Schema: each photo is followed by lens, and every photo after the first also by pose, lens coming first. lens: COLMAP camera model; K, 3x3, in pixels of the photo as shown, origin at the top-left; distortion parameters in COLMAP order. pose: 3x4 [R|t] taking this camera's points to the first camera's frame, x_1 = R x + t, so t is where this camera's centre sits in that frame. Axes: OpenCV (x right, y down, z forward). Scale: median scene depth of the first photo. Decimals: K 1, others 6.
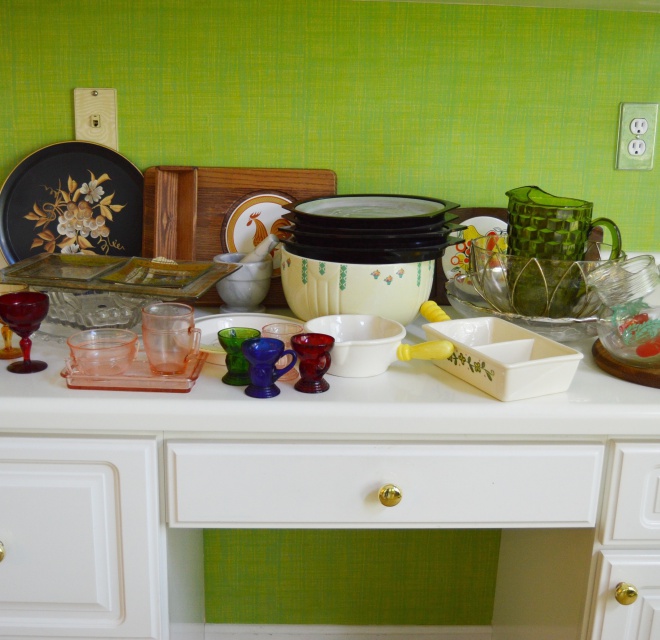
lens RADIAL K [[836.9, 0, 325.8], [0, 836.9, 318.5], [0, 0, 1]] dist [-0.081436, 0.000000]
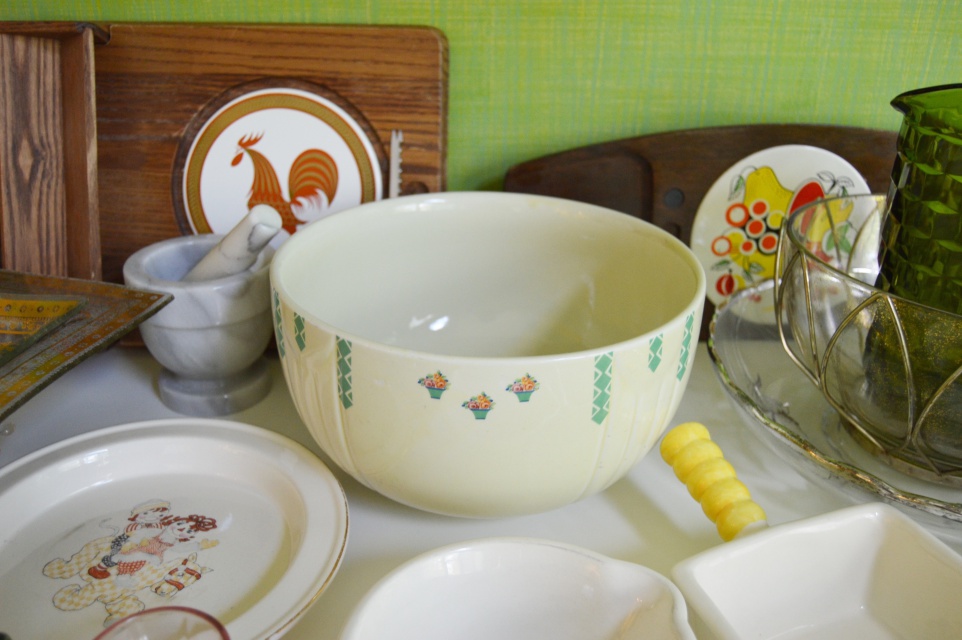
lens RADIAL K [[832.3, 0, 467.5], [0, 832.3, 322.3], [0, 0, 1]] dist [-0.089711, 0.030470]
pose [[0.999224, 0.015558, -0.036192, 0.040222], [-0.009294, 0.985879, 0.167202, -0.103810], [0.038282, -0.166736, 0.985258, 0.582524]]
